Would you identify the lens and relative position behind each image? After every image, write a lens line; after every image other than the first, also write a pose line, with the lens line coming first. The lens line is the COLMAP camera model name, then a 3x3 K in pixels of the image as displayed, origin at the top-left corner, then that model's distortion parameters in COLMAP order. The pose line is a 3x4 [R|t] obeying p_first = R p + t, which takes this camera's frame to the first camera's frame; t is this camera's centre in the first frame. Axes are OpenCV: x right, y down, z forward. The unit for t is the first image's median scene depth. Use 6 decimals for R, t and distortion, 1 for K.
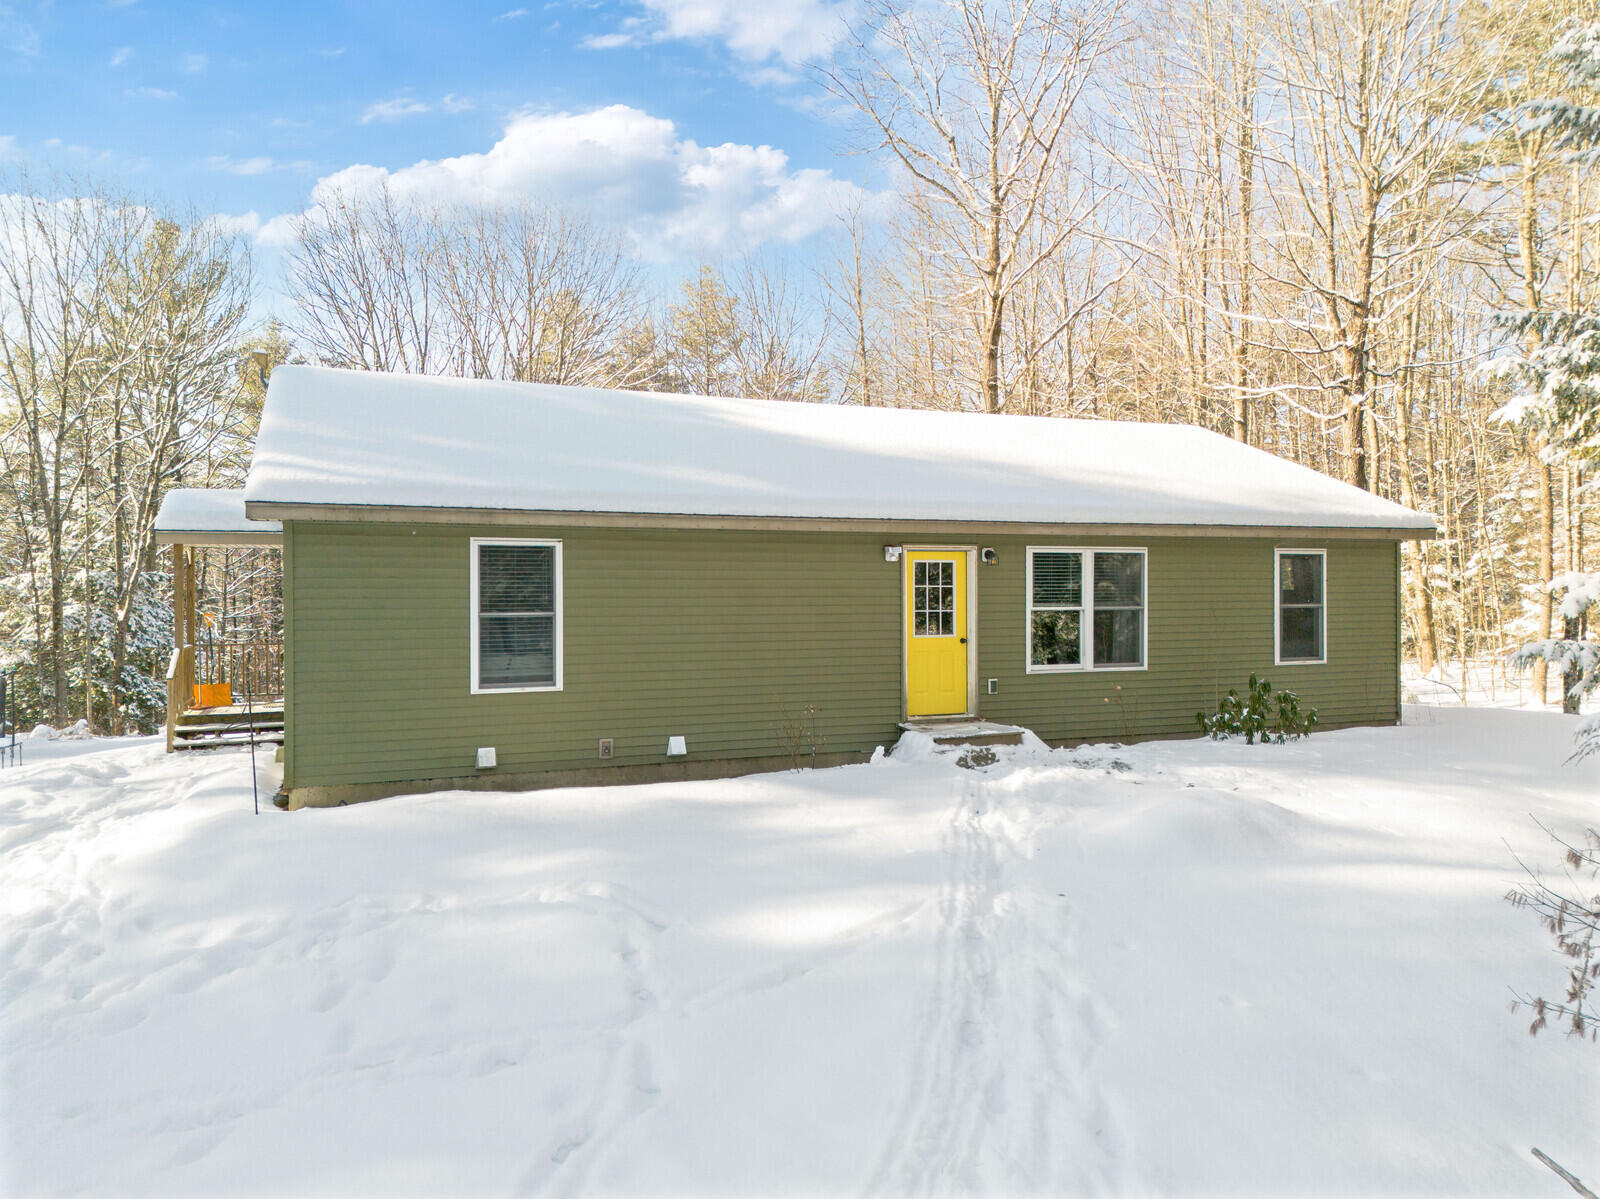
lens RADIAL K [[1101.3, 0, 790.1], [0, 1101.3, 595.6], [0, 0, 1]] dist [0.053647, -0.061068]
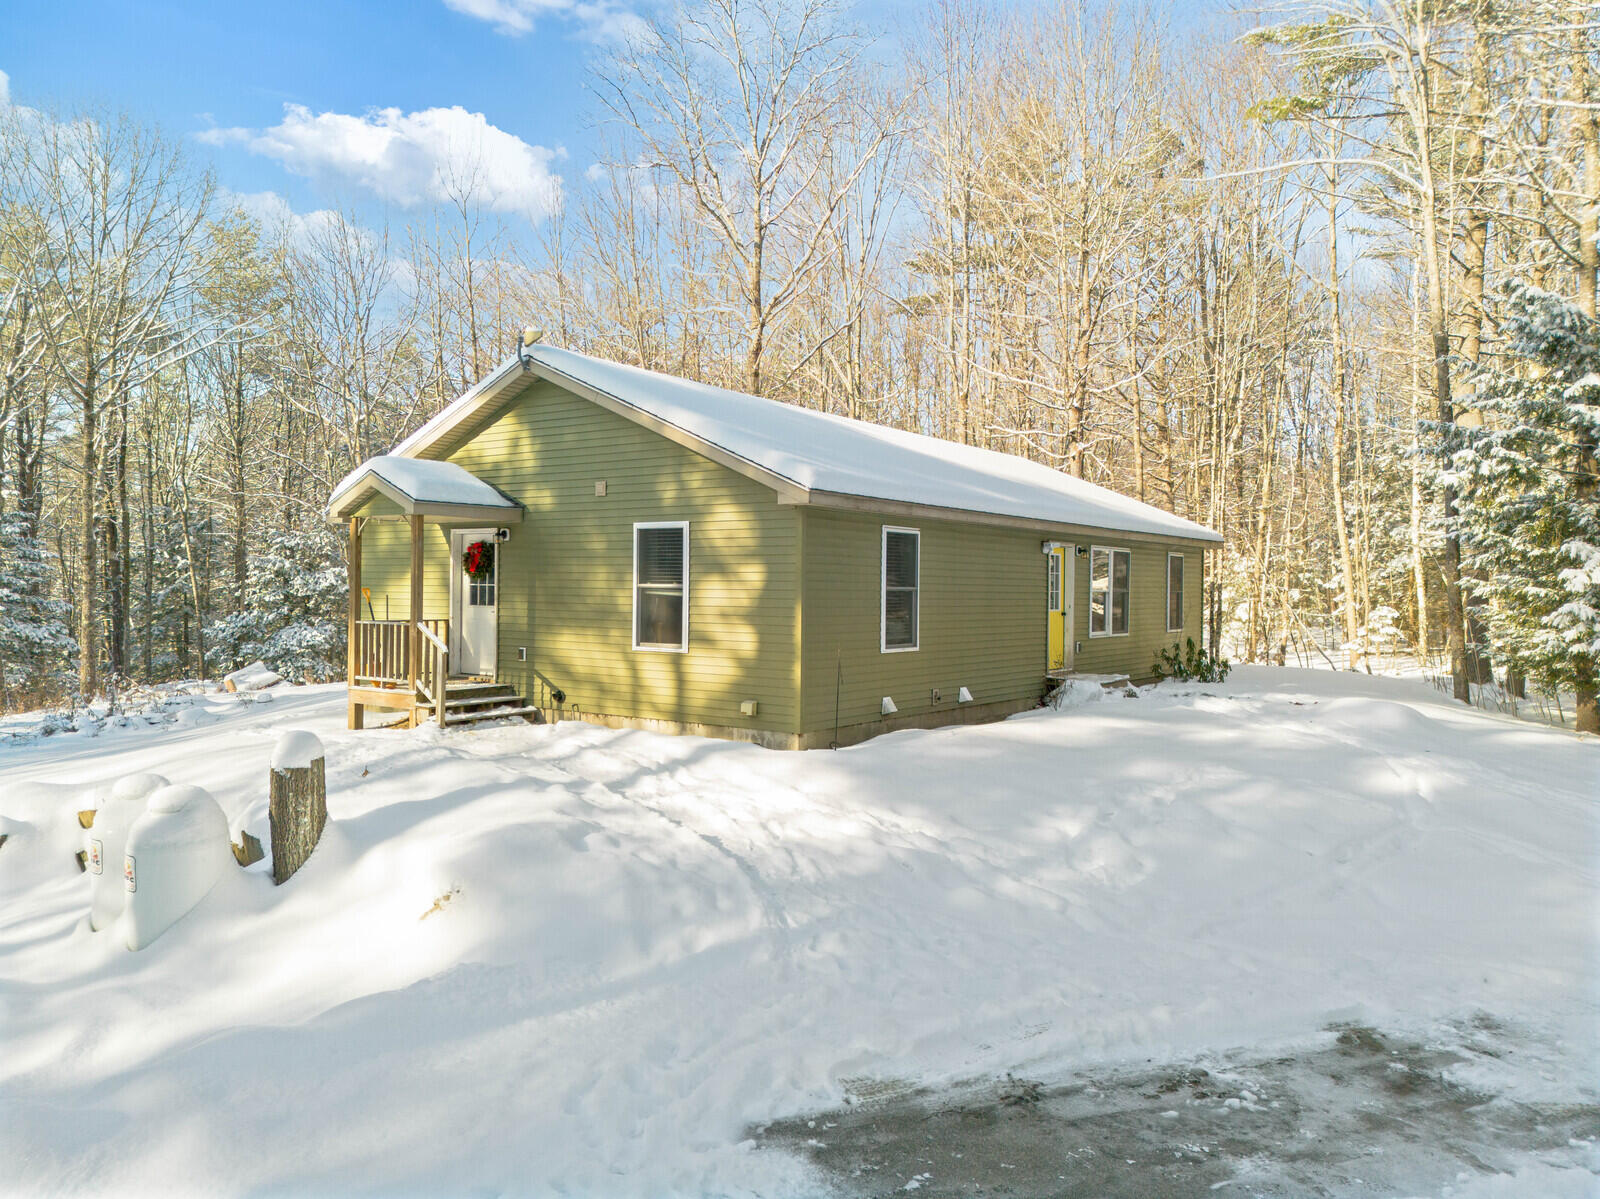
lens RADIAL K [[1114.7, 0, 792.6], [0, 1114.7, 595.9], [0, 0, 1]] dist [0.061973, -0.081549]
pose [[0.868522, 0.010246, 0.495545, -0.777675], [-0.008370, 0.999947, -0.006004, 0.027373], [-0.495581, 0.001067, 0.868561, -0.011625]]
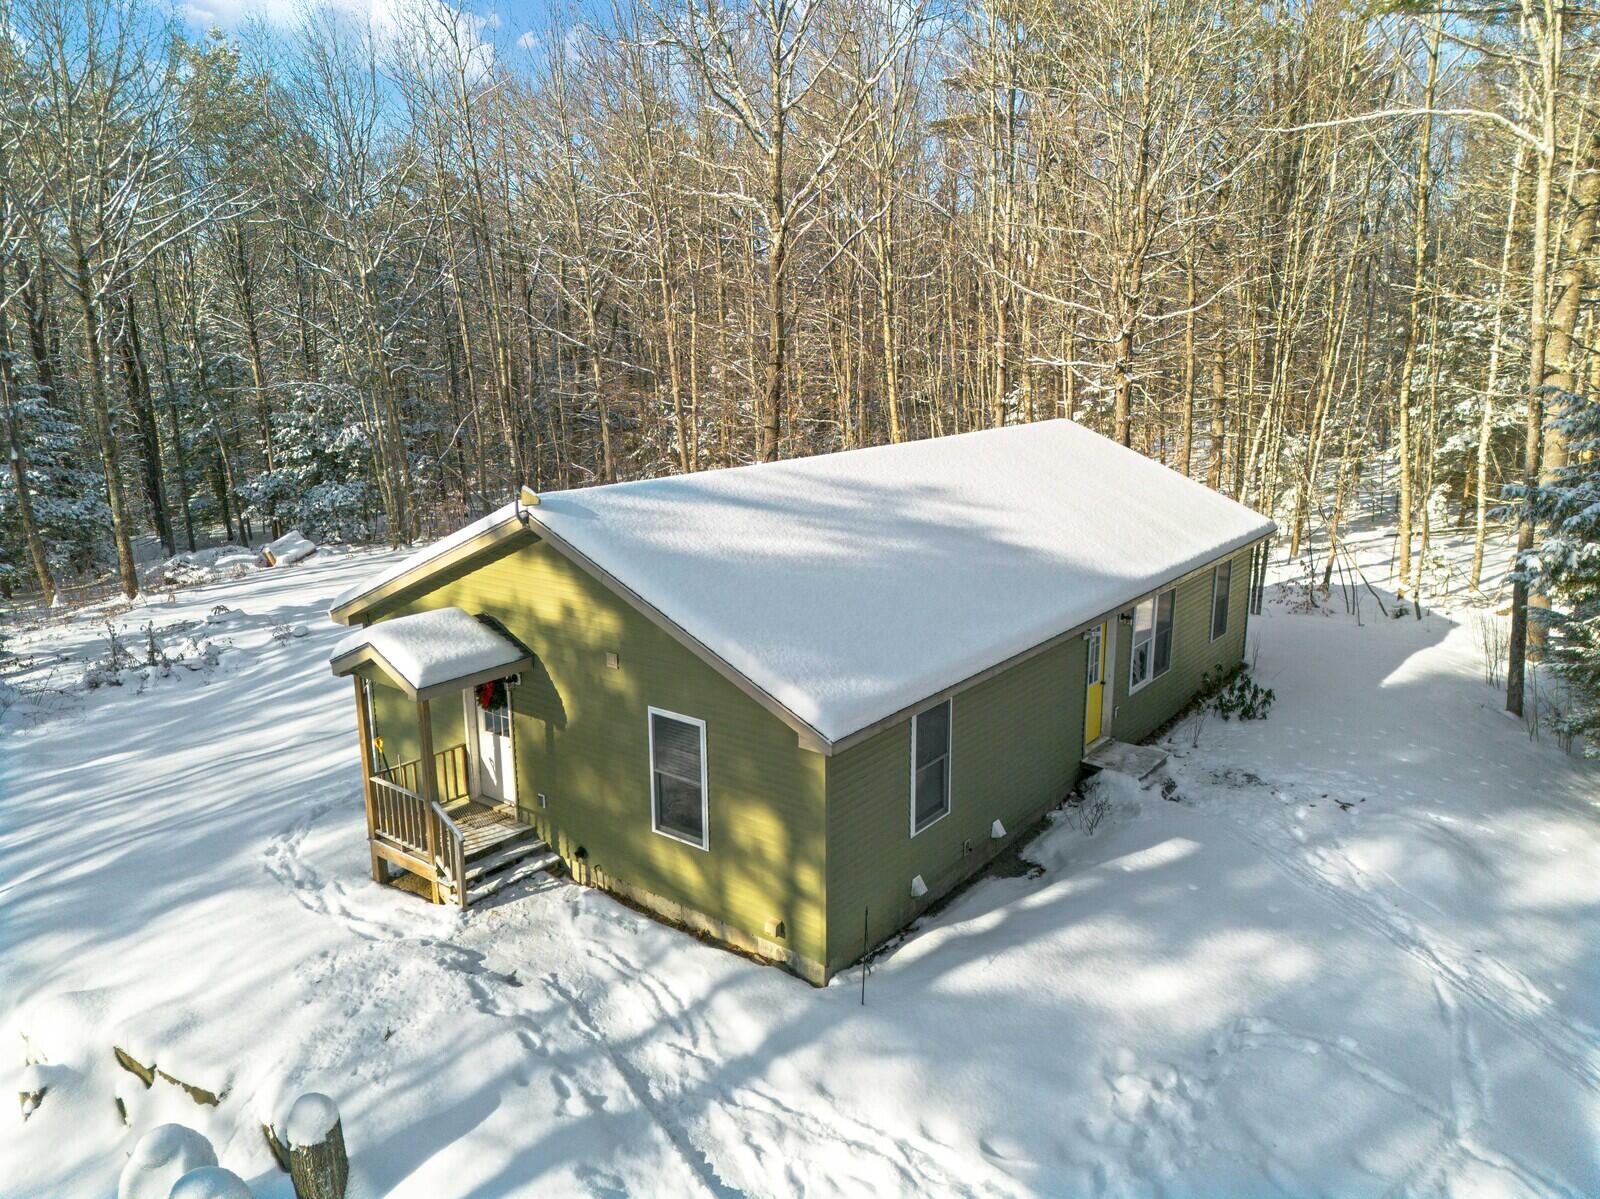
lens RADIAL K [[1101.3, 0, 790.1], [0, 1101.3, 595.6], [0, 0, 1]] dist [0.053647, -0.061068]
pose [[0.883241, -0.111783, 0.455400, -0.715147], [0.010948, 0.975822, 0.218293, -0.331860], [-0.468791, -0.187819, 0.863110, 0.082396]]
